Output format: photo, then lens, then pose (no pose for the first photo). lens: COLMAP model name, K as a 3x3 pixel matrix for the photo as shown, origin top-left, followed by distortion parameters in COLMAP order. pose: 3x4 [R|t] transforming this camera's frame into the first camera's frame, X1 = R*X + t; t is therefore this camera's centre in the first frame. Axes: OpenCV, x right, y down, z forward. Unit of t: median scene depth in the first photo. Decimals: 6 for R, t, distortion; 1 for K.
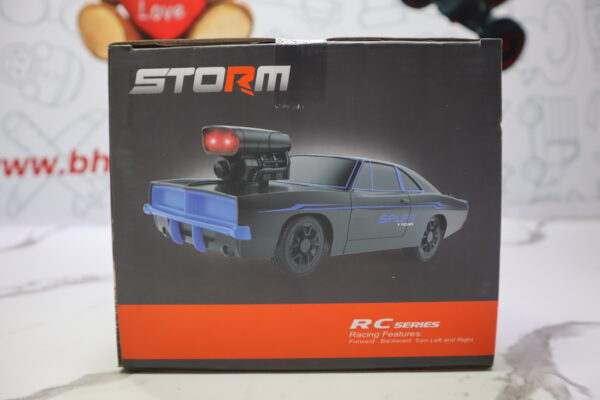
lens RADIAL K [[426.4, 0, 305.1], [0, 426.4, 194.2], [0, 0, 1]] dist [-0.123756, 0.077023]
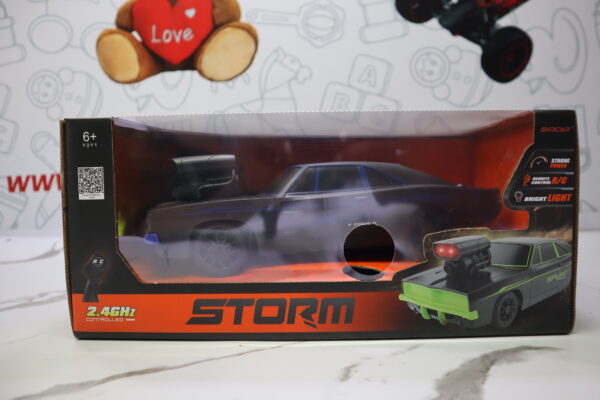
lens RADIAL K [[426.4, 0, 303.4], [0, 426.4, 189.5], [0, 0, 1]] dist [-0.123756, 0.077023]
pose [[0.996001, -0.006312, -0.089122, 0.081605], [0.005069, 0.999887, -0.014174, -0.028888], [0.089202, 0.013666, 0.995920, -0.028917]]
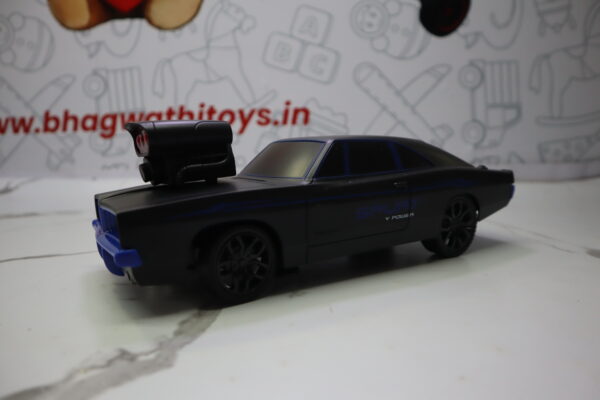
lens RADIAL K [[426.4, 0, 305.5], [0, 426.4, 195.2], [0, 0, 1]] dist [-0.123756, 0.077023]
pose [[0.997735, 0.019392, -0.064418, 0.218496], [-0.014738, 0.997300, 0.071947, 0.031062], [0.065639, -0.070835, 0.995326, -0.081496]]
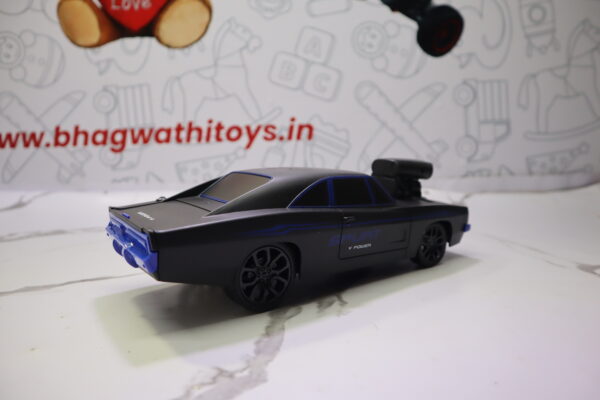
lens RADIAL K [[426.4, 0, 306.4], [0, 426.4, 193.9], [0, 0, 1]] dist [-0.123756, 0.077023]
pose [[0.999616, 0.013940, -0.023963, 0.164661], [-0.012265, 0.997562, 0.068707, -0.005030], [0.024863, -0.068386, 0.997349, -0.140786]]
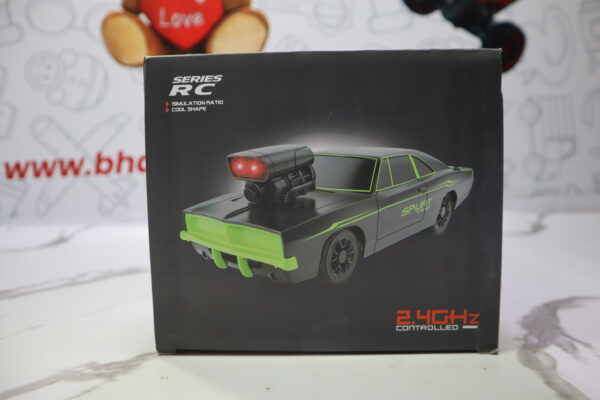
lens RADIAL K [[426.4, 0, 305.4], [0, 426.4, 193.8], [0, 0, 1]] dist [-0.123756, 0.077023]
pose [[0.999877, -0.013233, 0.008409, -0.046679], [0.013212, 0.999909, 0.002553, 0.003650], [-0.008442, -0.002442, 0.999961, -0.060291]]
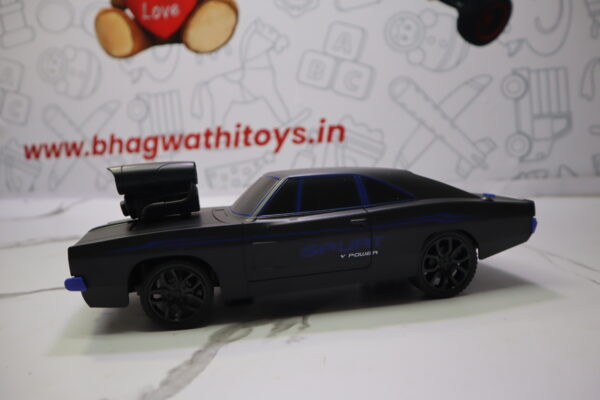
lens RADIAL K [[426.4, 0, 302.0], [0, 426.4, 194.6], [0, 0, 1]] dist [-0.123756, 0.077023]
pose [[0.980357, 0.005647, -0.197152, 0.262179], [0.005188, 0.998506, 0.054397, 0.002545], [0.197165, -0.054352, 0.978863, -0.065734]]
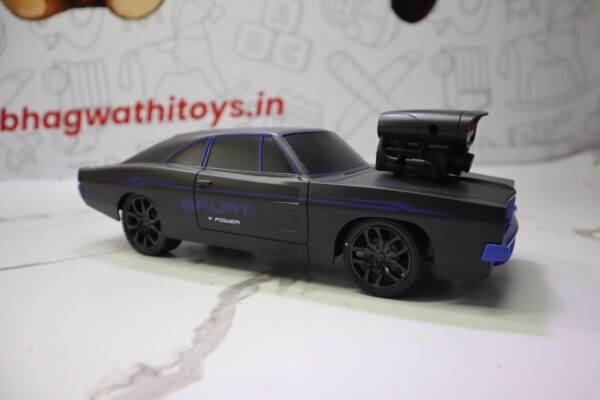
lens RADIAL K [[426.4, 0, 307.5], [0, 426.4, 195.7], [0, 0, 1]] dist [-0.123756, 0.077023]
pose [[0.999496, -0.021313, 0.023522, 0.184095], [0.018937, 0.995106, 0.096984, 0.029010], [-0.025474, -0.096489, 0.995008, -0.071022]]
